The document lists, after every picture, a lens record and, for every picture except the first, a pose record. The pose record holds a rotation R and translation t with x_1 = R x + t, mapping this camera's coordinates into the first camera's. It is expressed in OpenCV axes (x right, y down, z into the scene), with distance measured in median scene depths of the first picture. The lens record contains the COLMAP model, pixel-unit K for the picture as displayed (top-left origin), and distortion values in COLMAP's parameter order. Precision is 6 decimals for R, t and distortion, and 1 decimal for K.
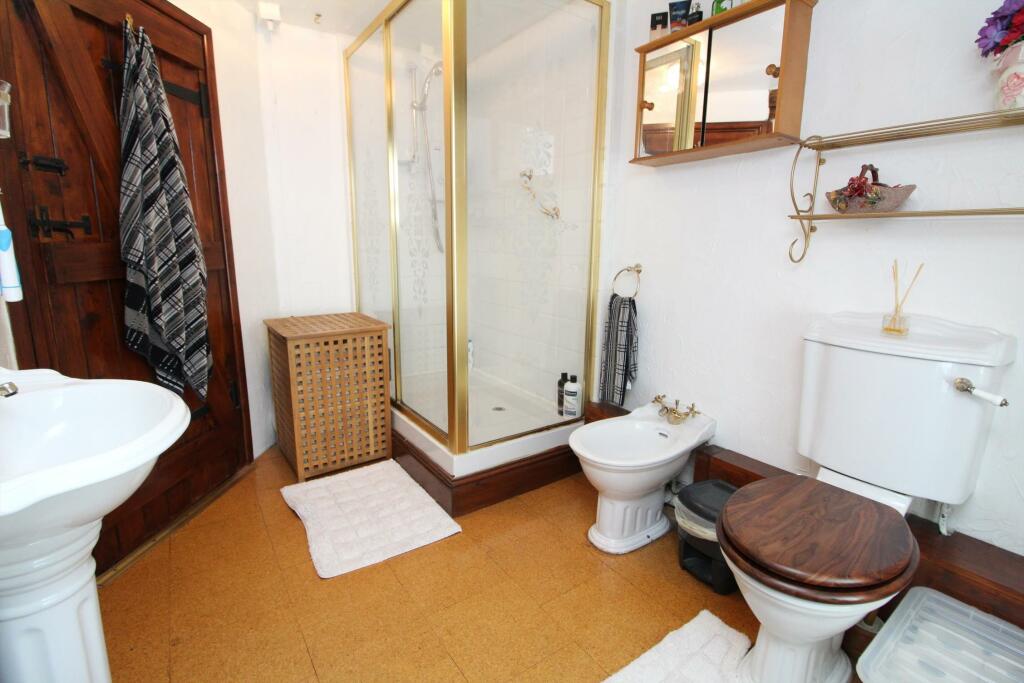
lens RADIAL K [[477.3, 0, 512.0], [0, 477.3, 341.5], [0, 0, 1]] dist [-0.031885, -0.000204]
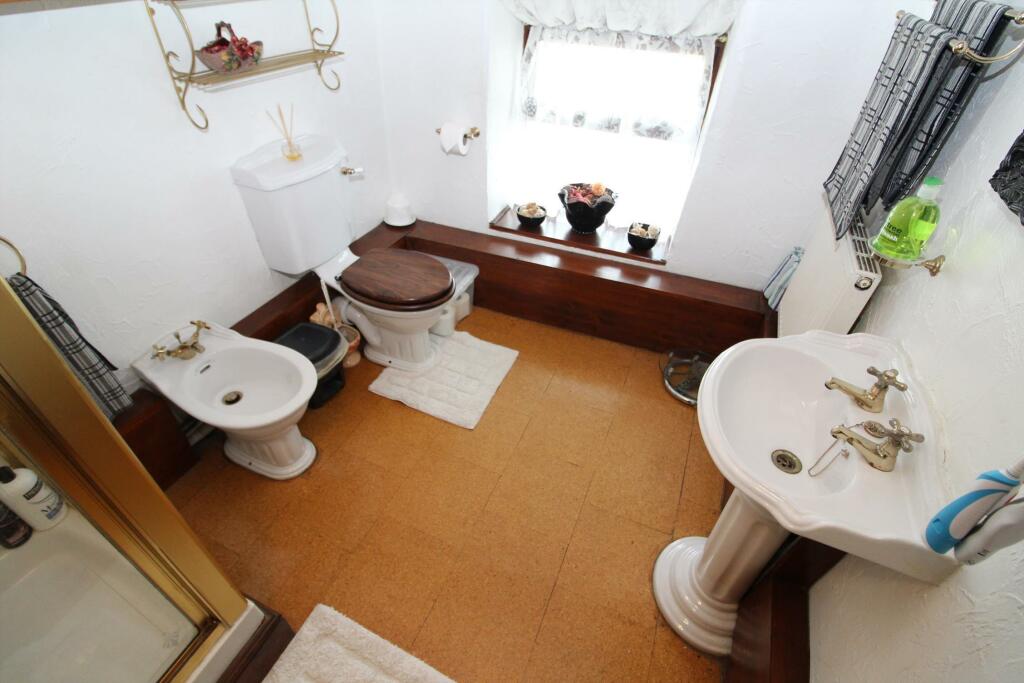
lens RADIAL K [[477.3, 0, 512.0], [0, 477.3, 341.5], [0, 0, 1]] dist [-0.031885, -0.000204]
pose [[-0.496517, -0.589592, 0.637065, -0.630003], [0.114058, 0.683245, 0.721226, -0.518149], [-0.860501, 0.430763, -0.271995, 0.941385]]
